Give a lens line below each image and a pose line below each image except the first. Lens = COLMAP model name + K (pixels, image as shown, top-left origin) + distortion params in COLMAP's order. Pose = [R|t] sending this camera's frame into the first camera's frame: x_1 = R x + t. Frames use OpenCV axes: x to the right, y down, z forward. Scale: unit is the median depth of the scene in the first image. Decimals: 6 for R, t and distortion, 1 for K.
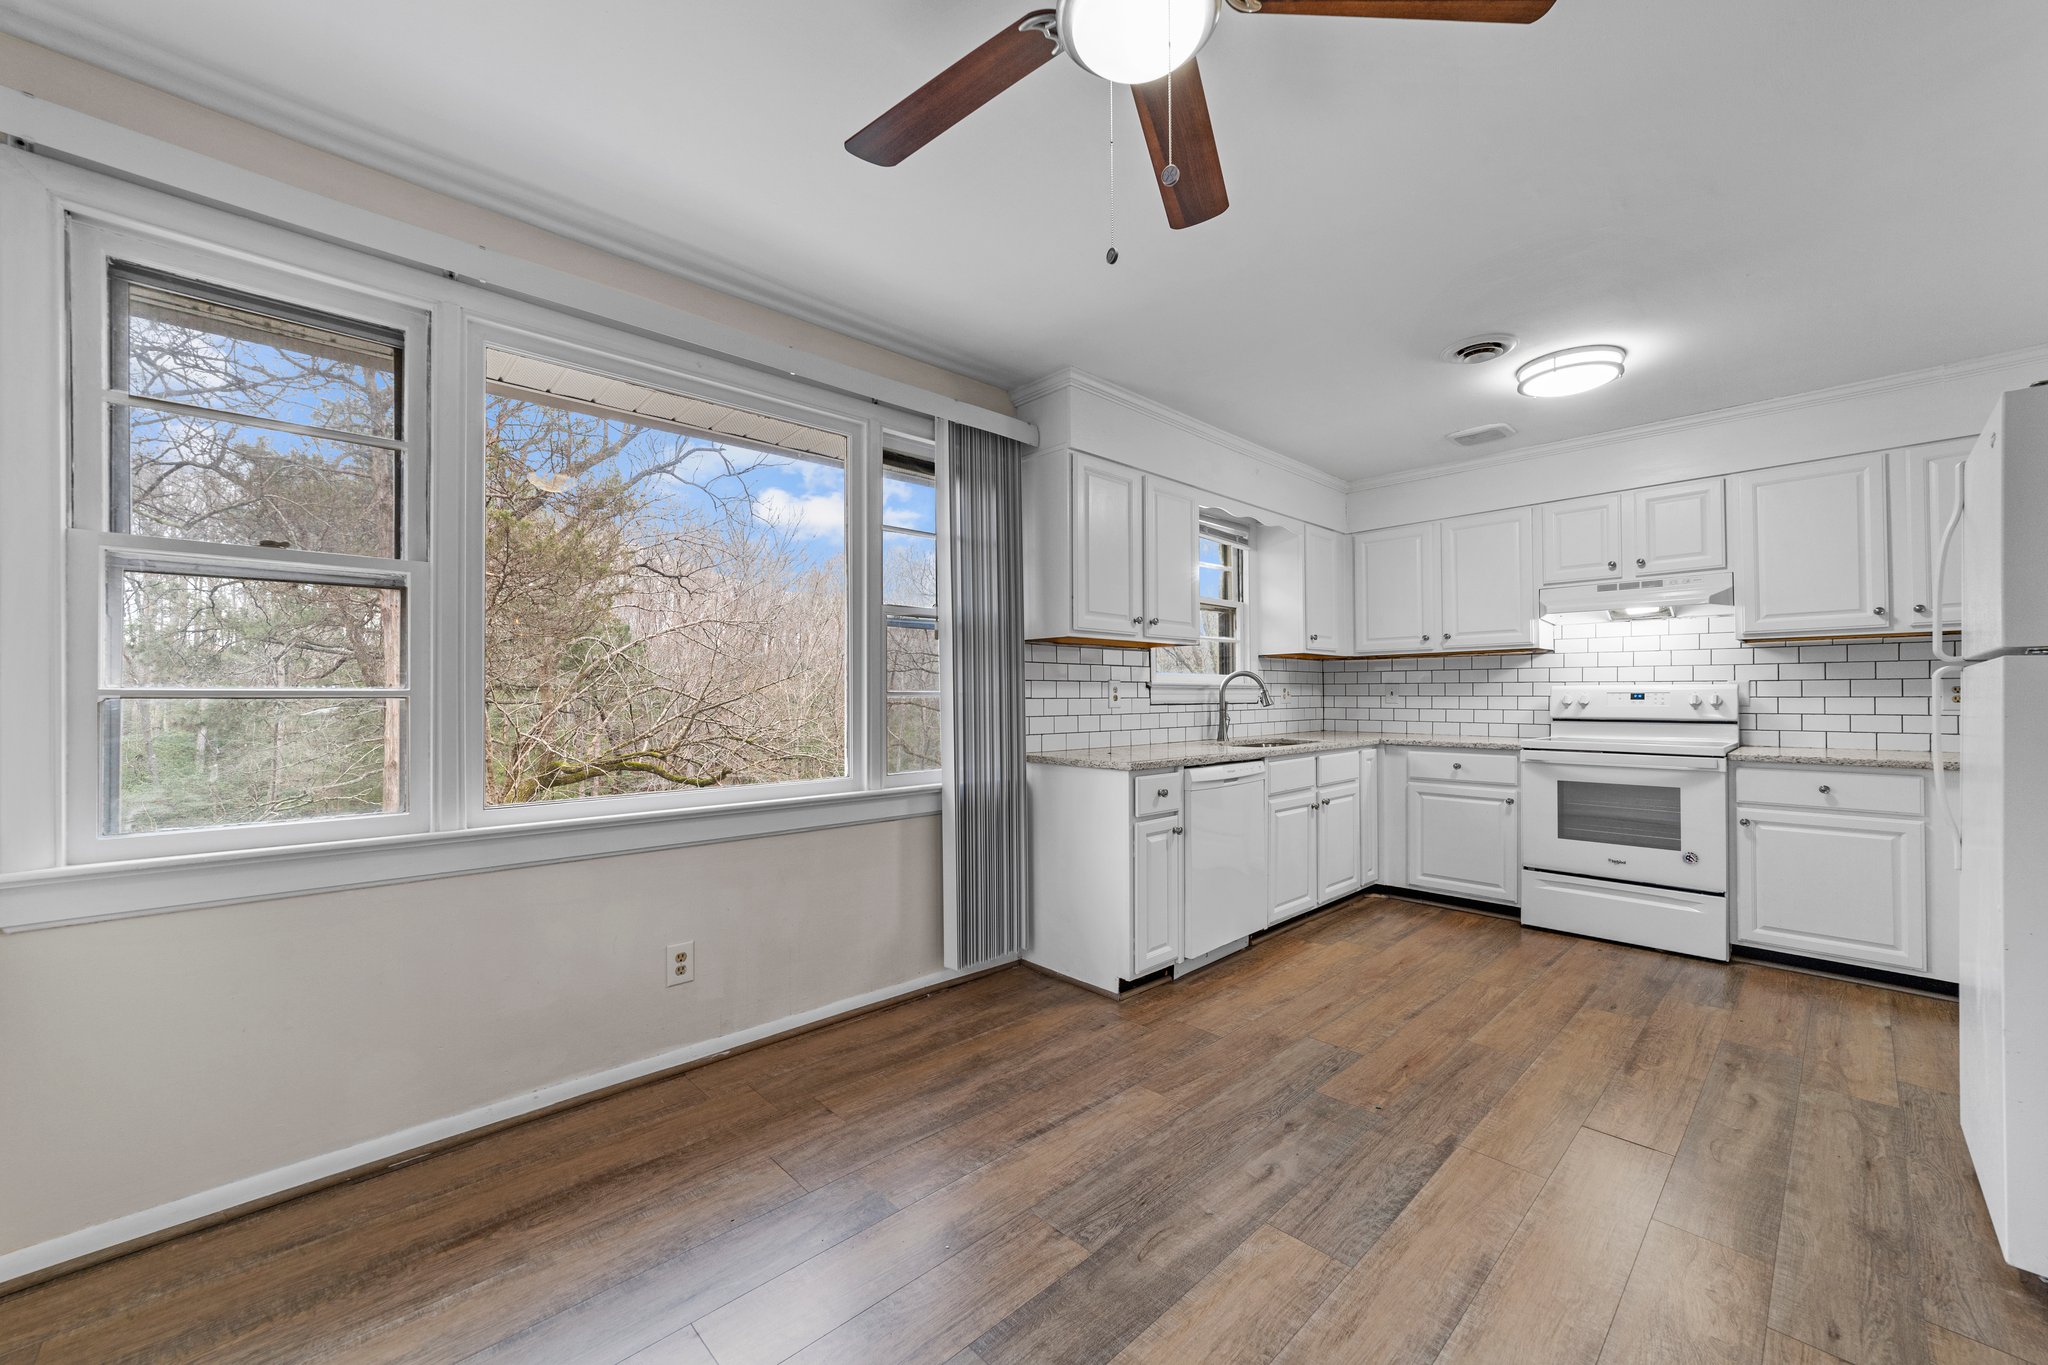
lens RADIAL K [[786.6, 0, 1028.7], [0, 786.6, 690.2], [0, 0, 1]] dist [-0.014526, 0.006668]
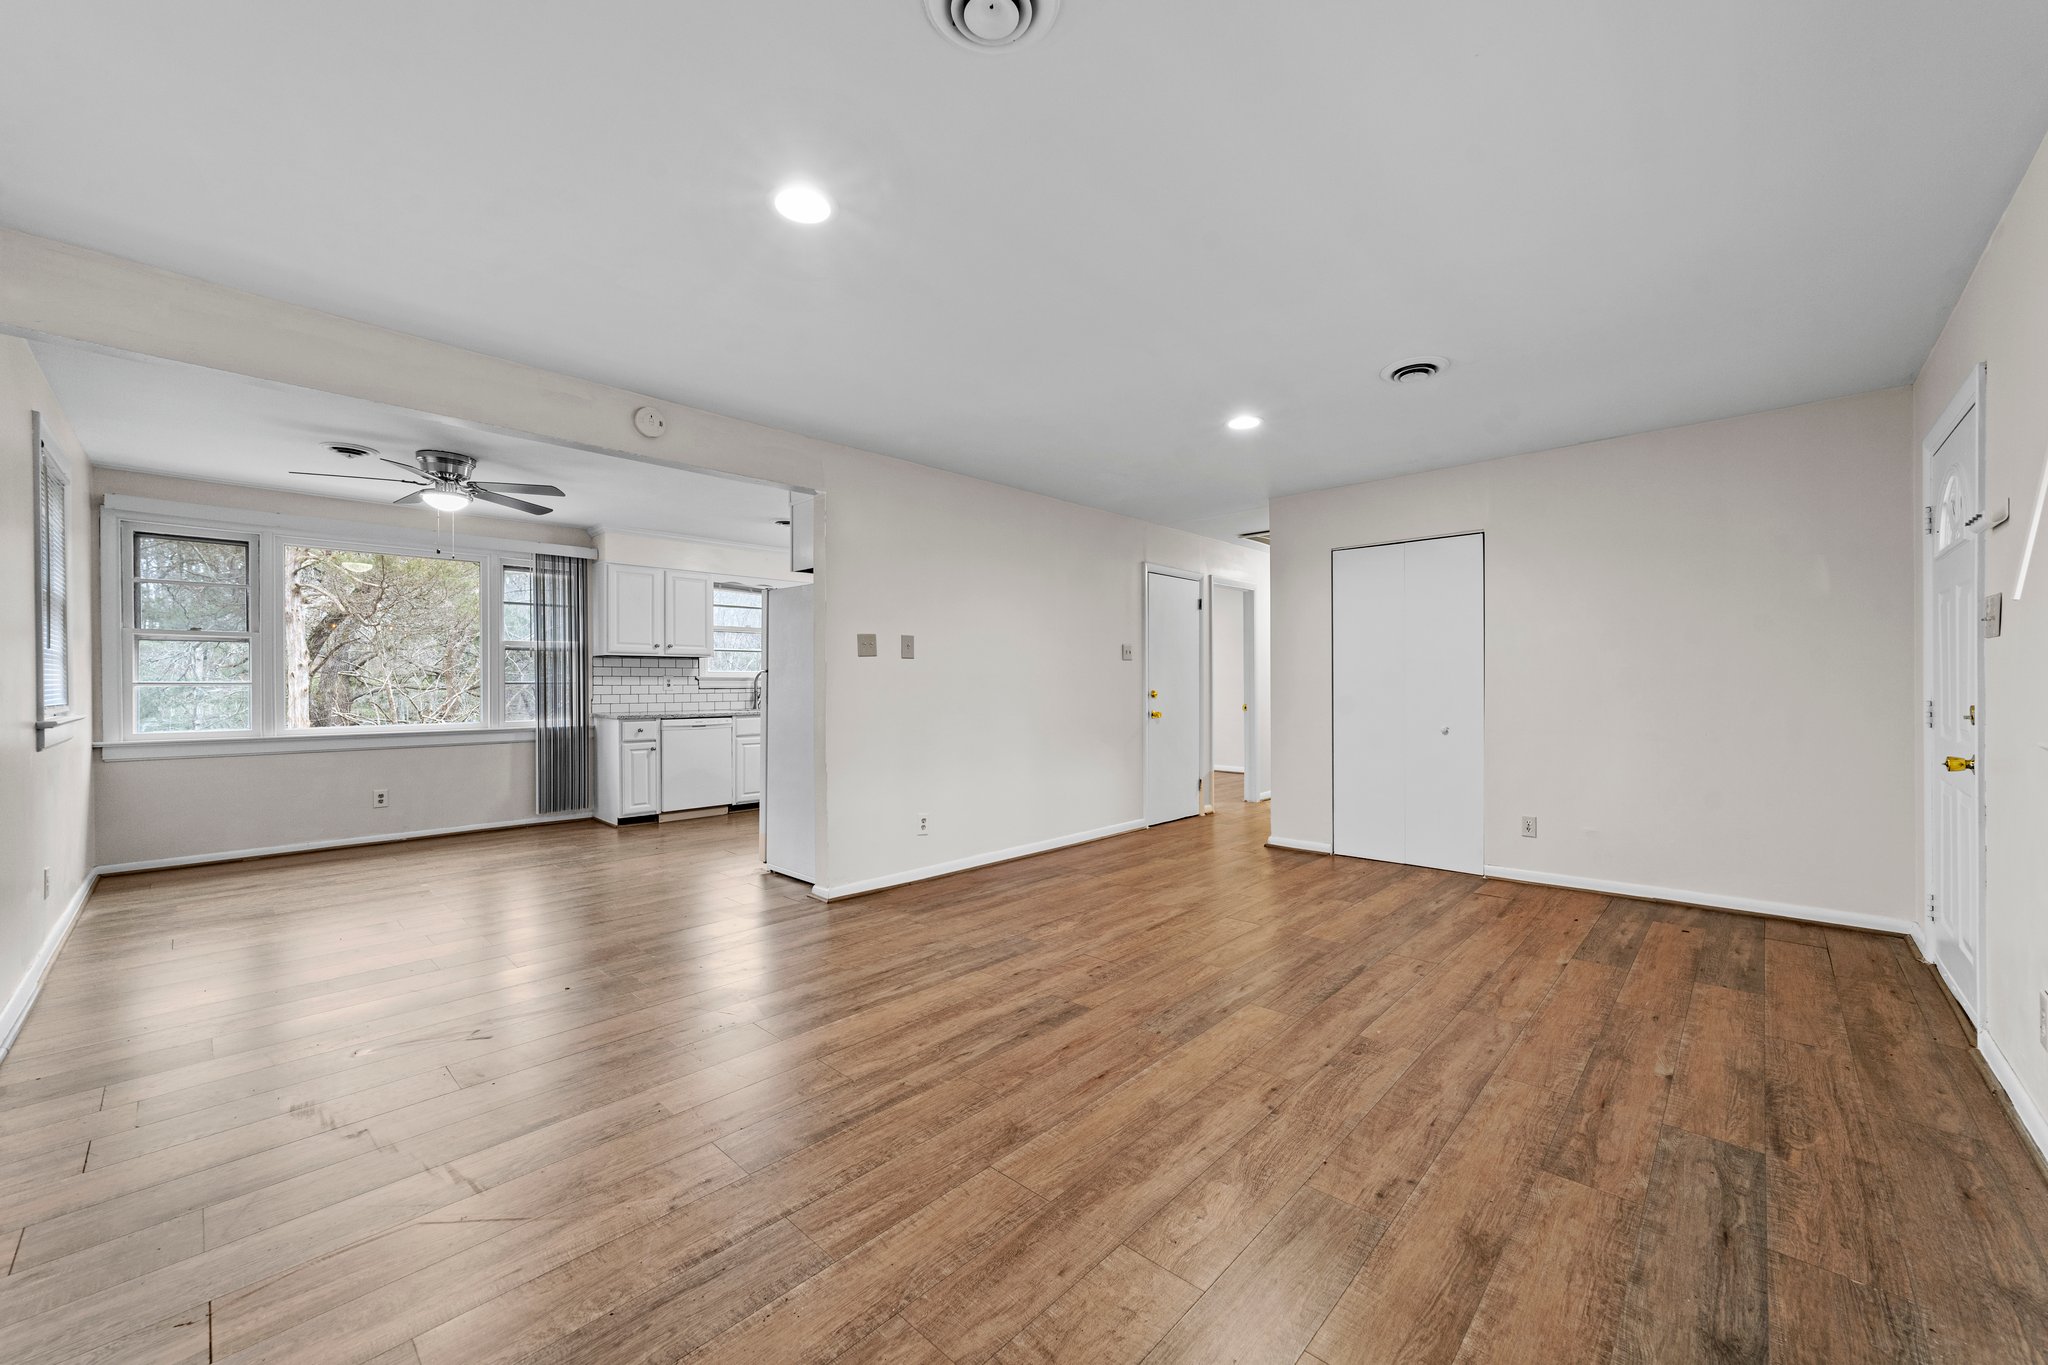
lens RADIAL K [[786.6, 0, 1028.7], [0, 786.6, 690.2], [0, 0, 1]] dist [-0.014526, 0.006668]
pose [[0.998627, 0.001947, 0.052344, 0.897275], [-0.002702, 0.999893, 0.014348, -0.007367], [-0.052310, -0.014470, 0.998526, -0.935084]]
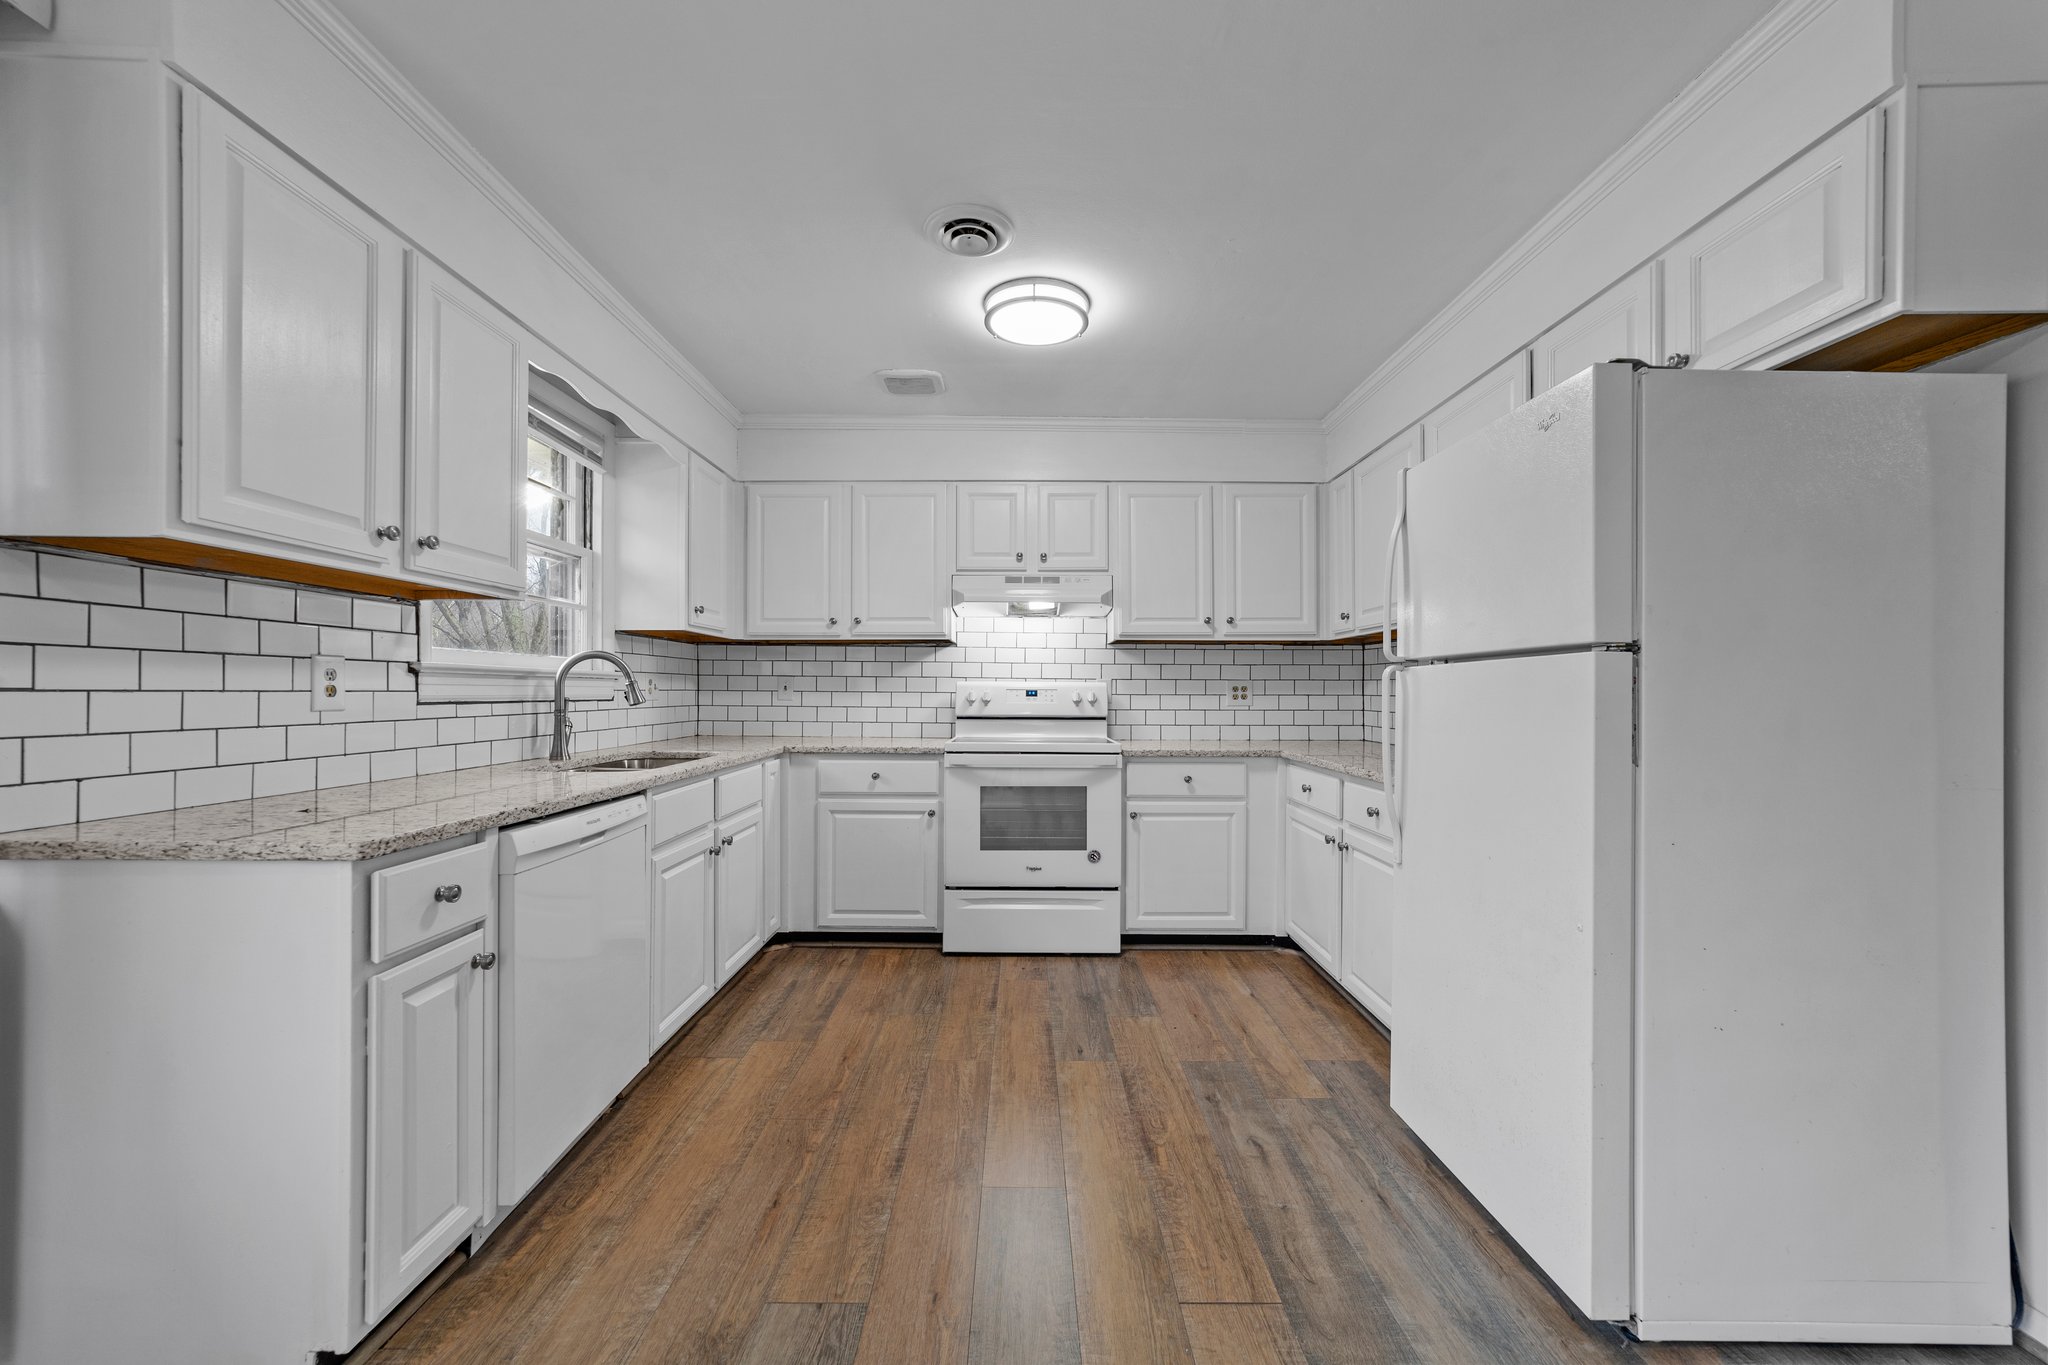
lens RADIAL K [[786.6, 0, 1028.7], [0, 786.6, 690.2], [0, 0, 1]] dist [-0.014526, 0.006668]
pose [[0.685066, 0.008182, 0.728435, 0.054864], [-0.012601, 0.999920, 0.000620, 0.003711], [-0.728372, -0.009604, 0.685115, 0.349275]]
